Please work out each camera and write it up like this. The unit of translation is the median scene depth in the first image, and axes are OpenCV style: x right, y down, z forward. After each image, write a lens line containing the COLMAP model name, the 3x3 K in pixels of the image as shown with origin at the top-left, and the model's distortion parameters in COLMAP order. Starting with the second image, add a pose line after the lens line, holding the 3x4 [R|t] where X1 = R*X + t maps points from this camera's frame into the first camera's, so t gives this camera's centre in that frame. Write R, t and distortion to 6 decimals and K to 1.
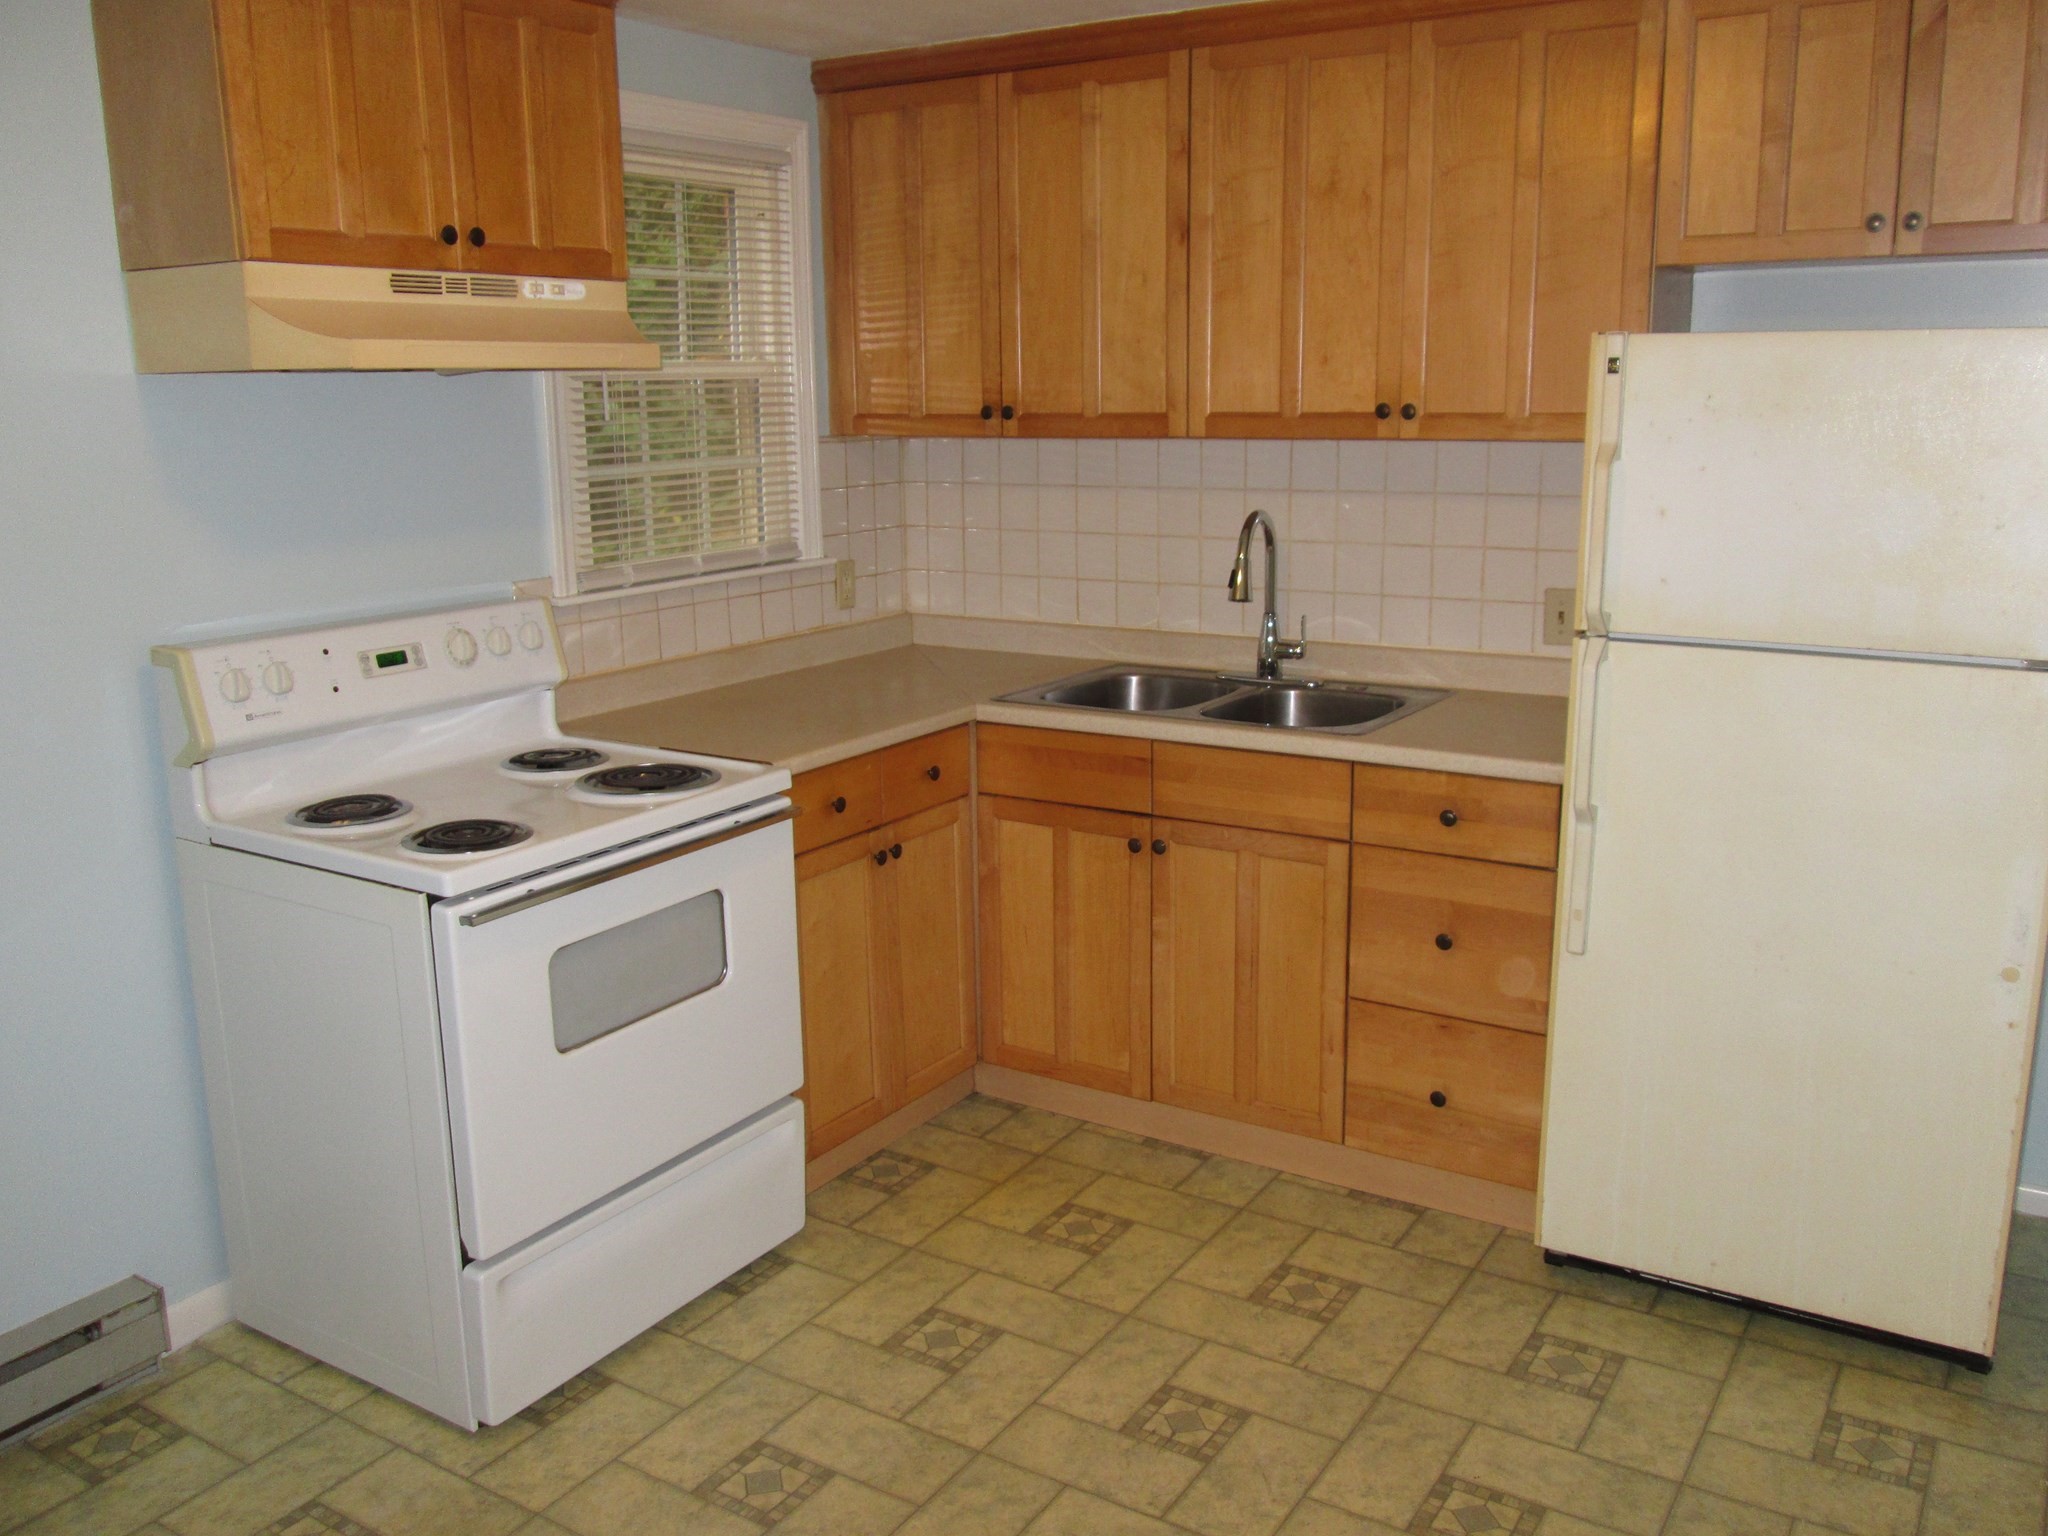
lens RADIAL K [[1680.1, 0, 1024.0], [0, 1680.1, 768.0], [0, 0, 1]] dist [-0.040157, 0.036578]
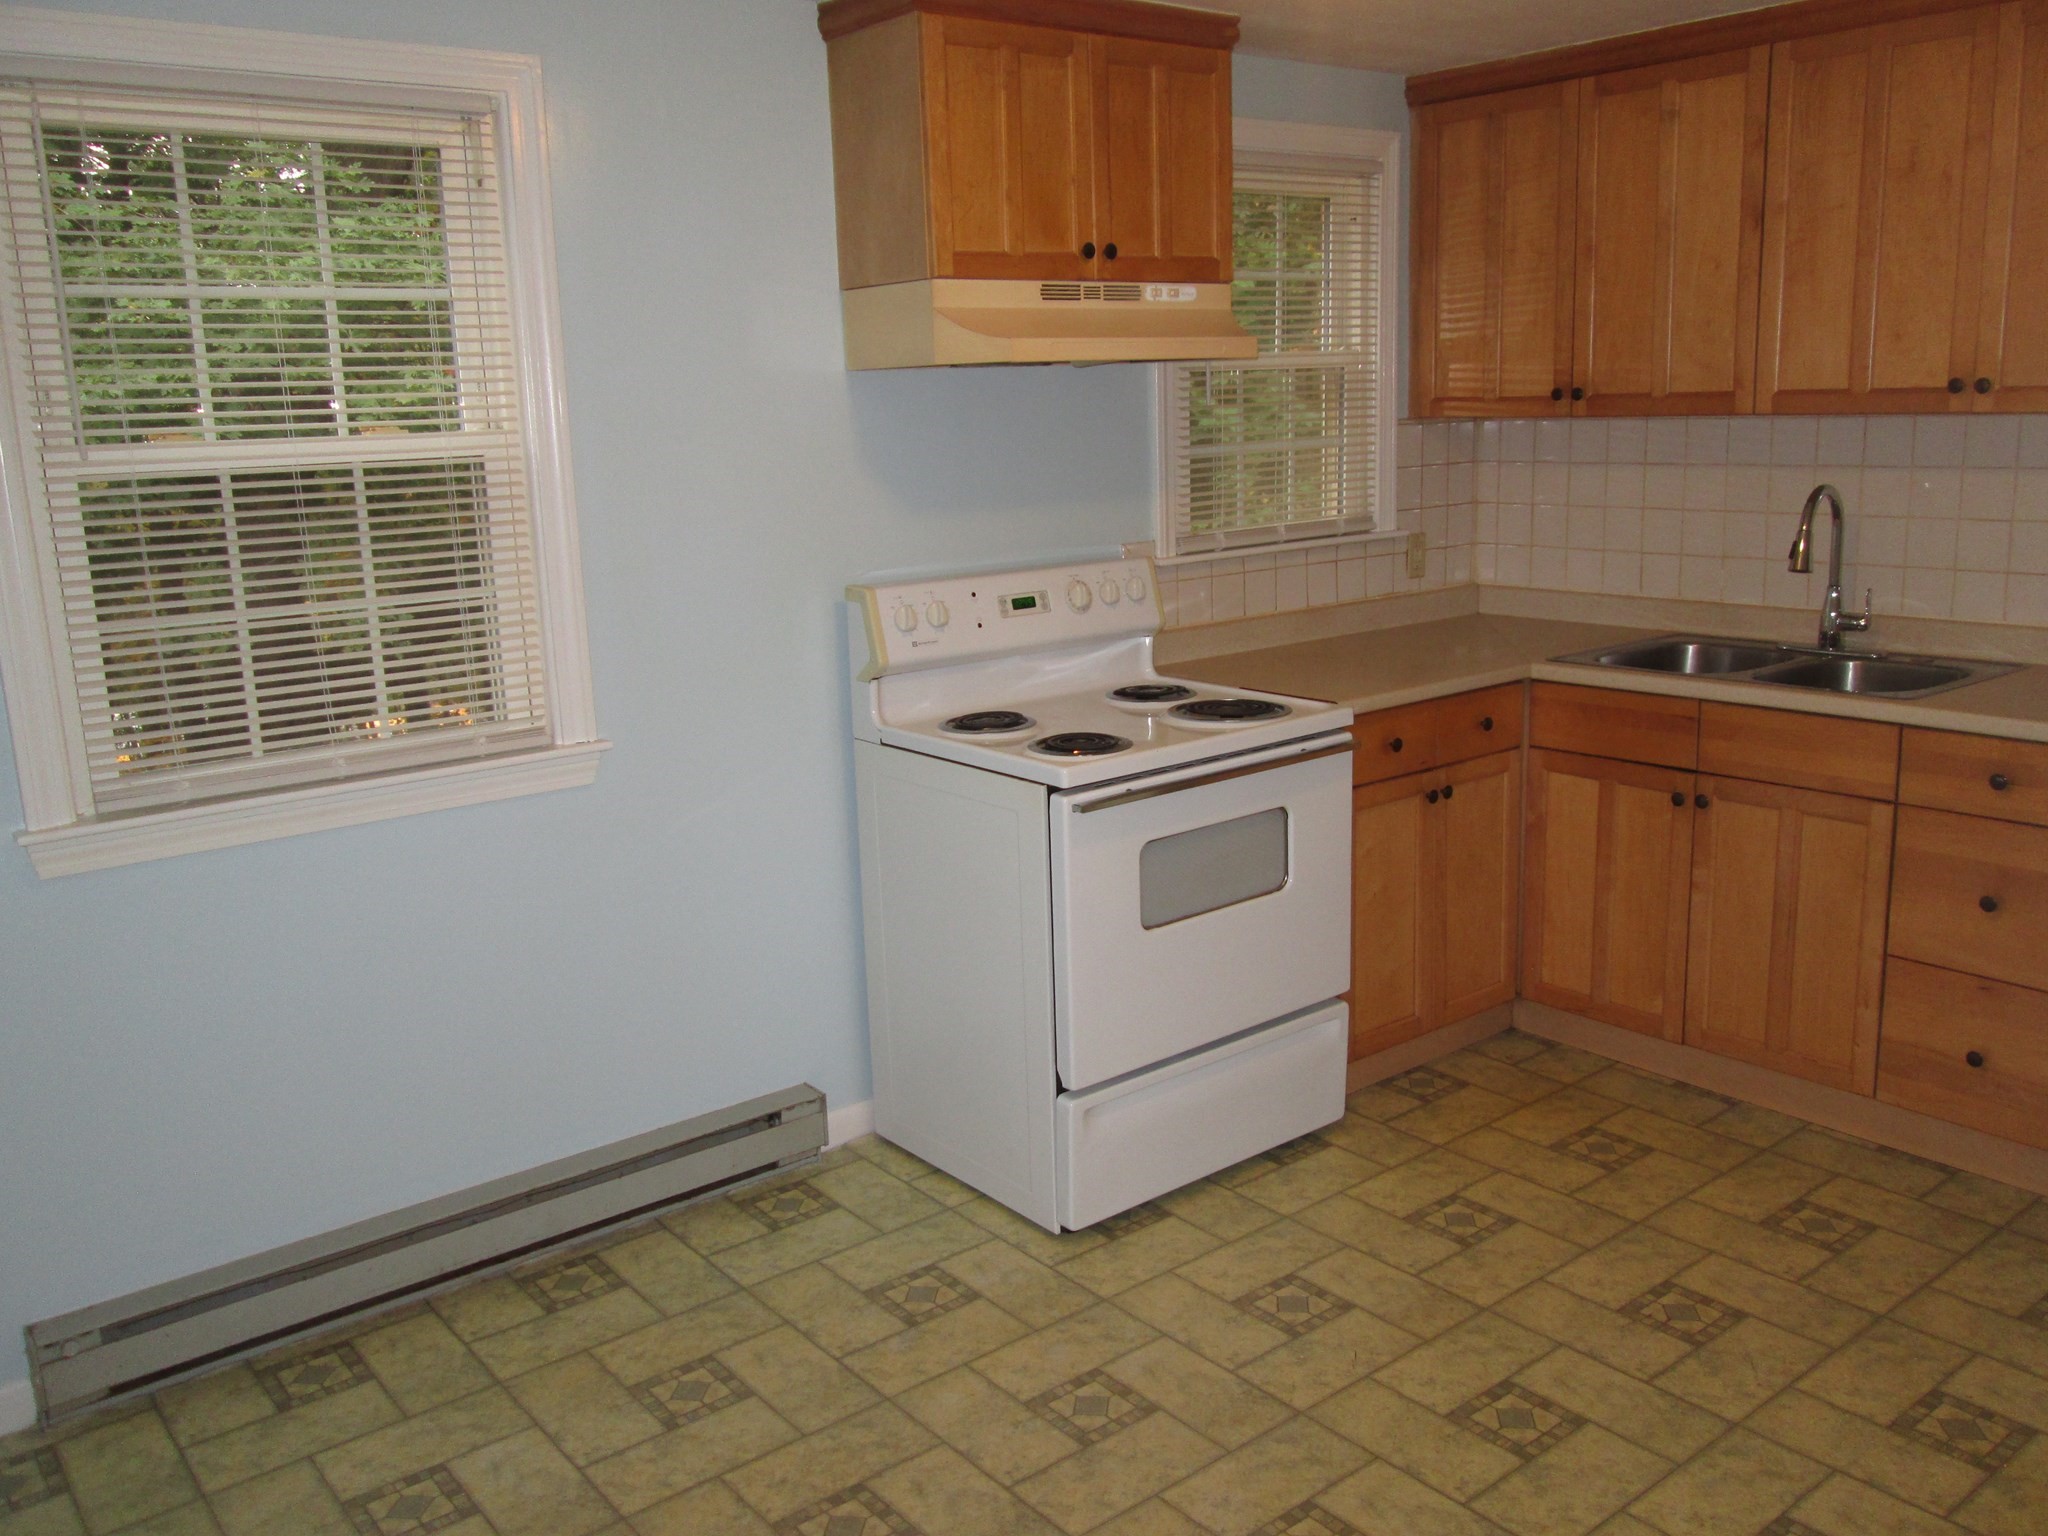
lens RADIAL K [[1646.6, 0, 1023.8], [0, 1646.6, 718.7], [0, 0, 1]] dist [-0.040241, 0.005359]
pose [[0.940603, 0.047451, -0.336177, 0.023314], [-0.054526, 0.998445, -0.011630, 0.030963], [0.335102, 0.029269, 0.941727, -0.110322]]
